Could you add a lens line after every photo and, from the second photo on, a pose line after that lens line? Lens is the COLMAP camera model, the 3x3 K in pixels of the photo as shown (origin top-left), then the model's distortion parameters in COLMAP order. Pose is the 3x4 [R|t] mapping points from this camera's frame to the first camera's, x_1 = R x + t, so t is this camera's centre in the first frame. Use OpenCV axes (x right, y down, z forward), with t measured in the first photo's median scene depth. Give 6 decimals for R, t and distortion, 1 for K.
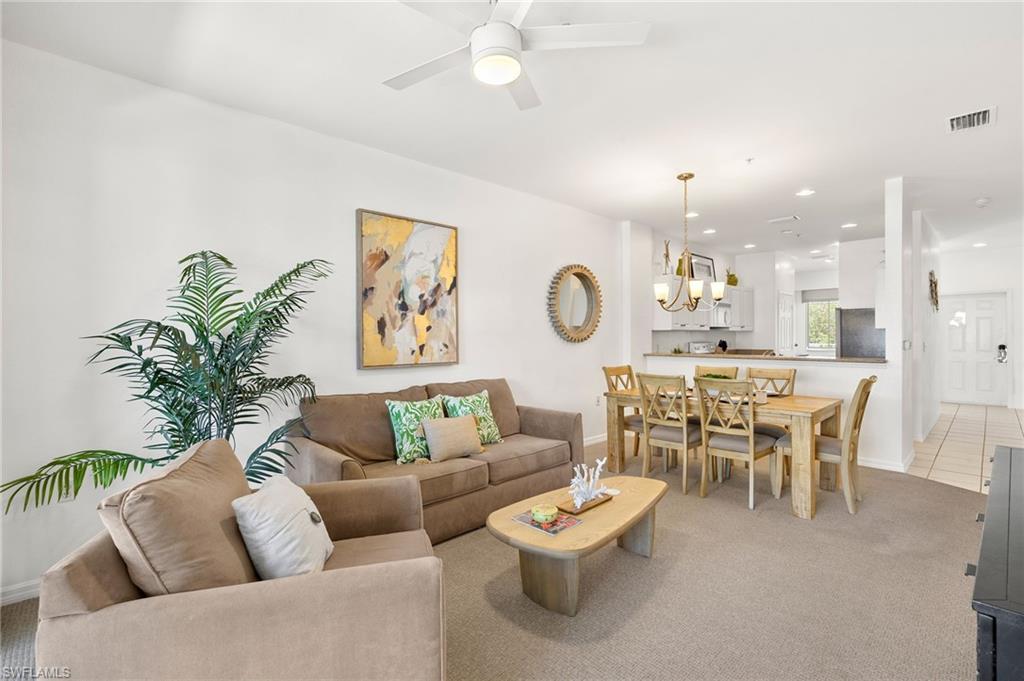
lens RADIAL K [[440.5, 0, 514.0], [0, 440.5, 330.8], [0, 0, 1]] dist [0.000728, -0.000008]
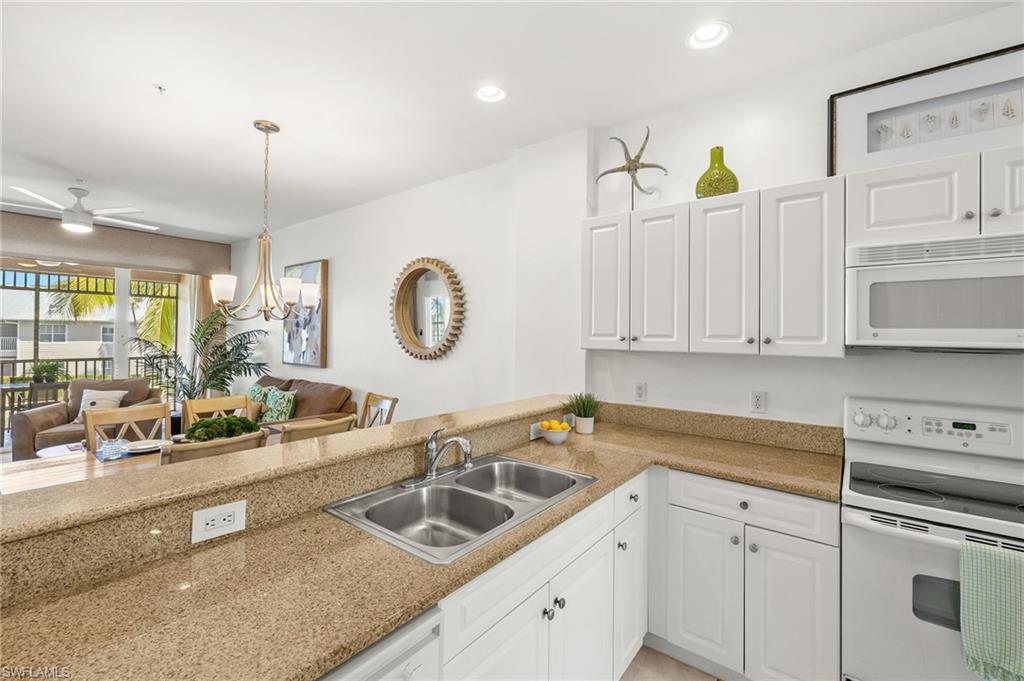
lens RADIAL K [[440.5, 0, 514.0], [0, 440.5, 330.8], [0, 0, 1]] dist [0.000728, -0.000008]
pose [[0.158381, -0.004233, -0.987369, 1.224100], [-0.003244, 0.999983, -0.004807, -0.027469], [0.987373, 0.003965, 0.158364, 1.377326]]
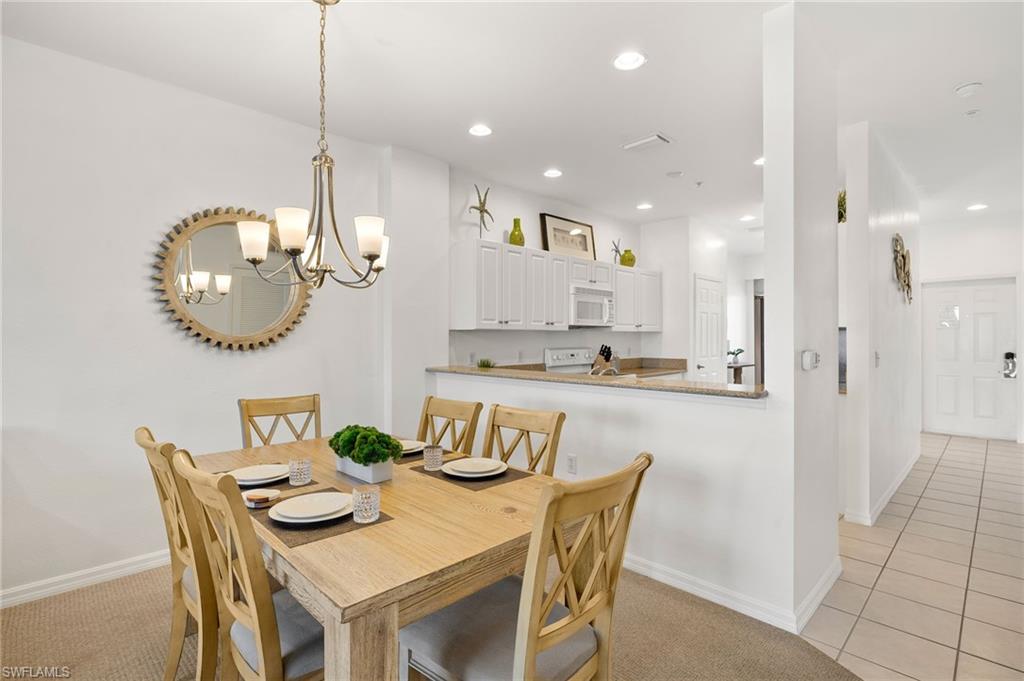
lens RADIAL K [[473.9, 0, 505.9], [0, 473.9, 331.2], [0, 0, 1]] dist [-0.001534, 0.000319]
pose [[0.999859, 0.002635, 0.016599, 0.615685], [-0.002589, 0.999993, -0.002783, 0.004147], [-0.016606, 0.002740, 0.999858, 0.546416]]
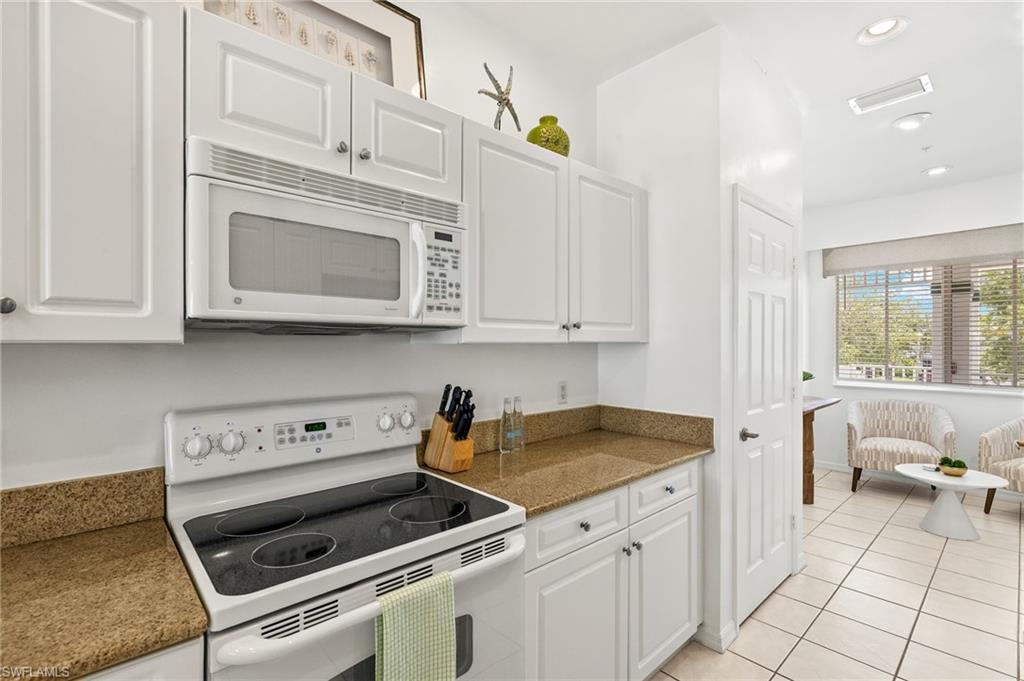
lens RADIAL K [[465.6, 0, 499.4], [0, 465.6, 342.3], [0, 0, 1]] dist [-0.005810, -0.000137]
pose [[0.999701, 0.001217, -0.024409, 0.998062], [-0.001068, 0.999981, 0.006114, -0.003110], [0.024416, -0.006087, 0.999683, 1.540555]]
